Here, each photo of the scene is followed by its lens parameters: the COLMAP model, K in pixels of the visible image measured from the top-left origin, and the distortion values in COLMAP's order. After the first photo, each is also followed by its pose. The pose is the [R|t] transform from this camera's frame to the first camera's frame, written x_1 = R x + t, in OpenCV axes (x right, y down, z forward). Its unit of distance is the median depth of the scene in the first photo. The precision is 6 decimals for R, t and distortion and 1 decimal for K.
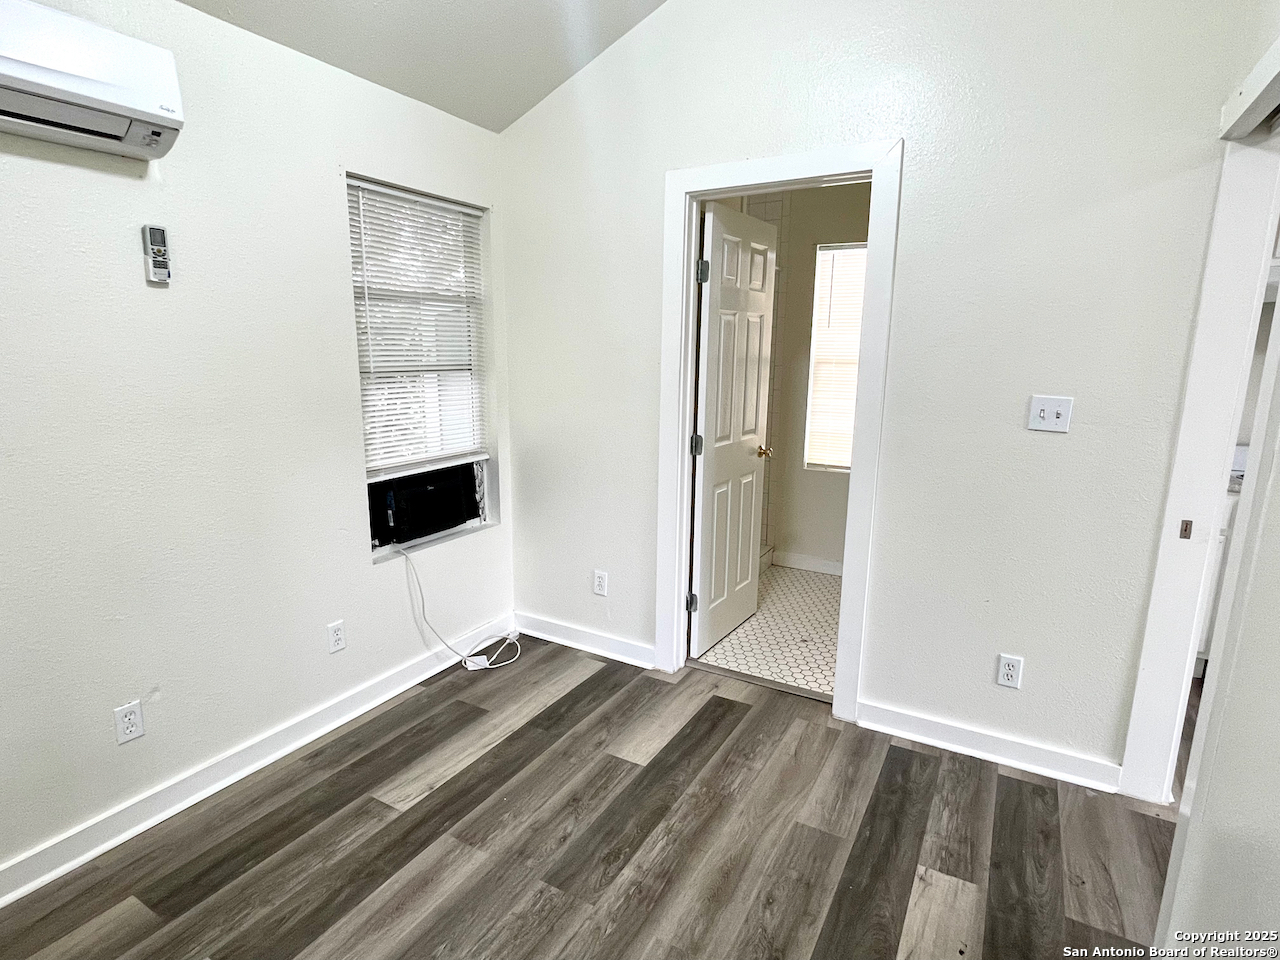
lens RADIAL K [[671.9, 0, 632.1], [0, 671.9, 479.1], [0, 0, 1]] dist [-0.003240, 0.000479]
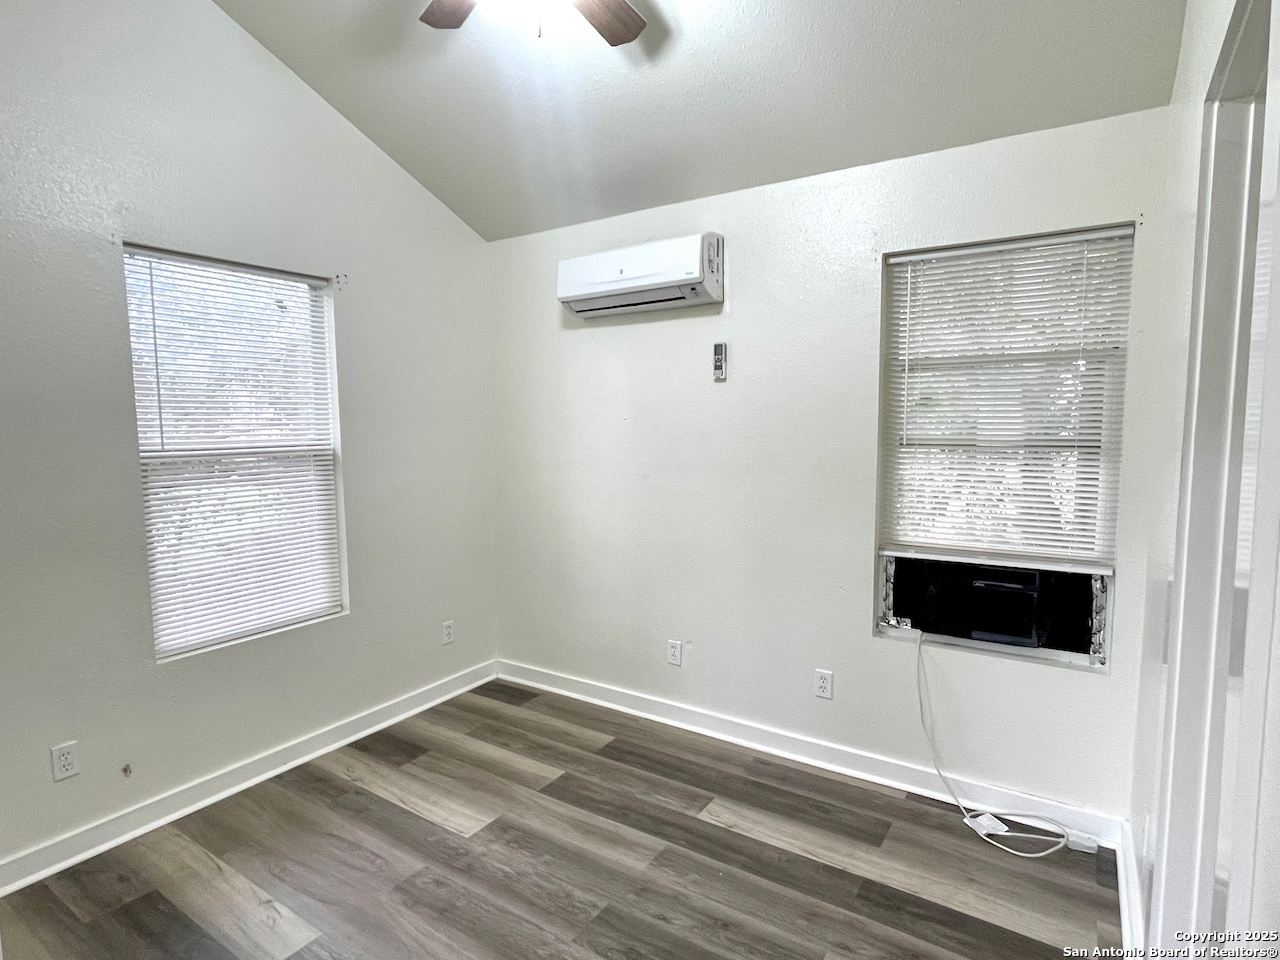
lens RADIAL K [[671.9, 0, 630.7], [0, 671.9, 481.4], [0, 0, 1]] dist [-0.003240, 0.000479]
pose [[-0.044449, 0.074426, -0.996235, 0.697401], [-0.191446, 0.978104, 0.081613, -0.125417], [0.980496, 0.194353, -0.029227, 0.740897]]
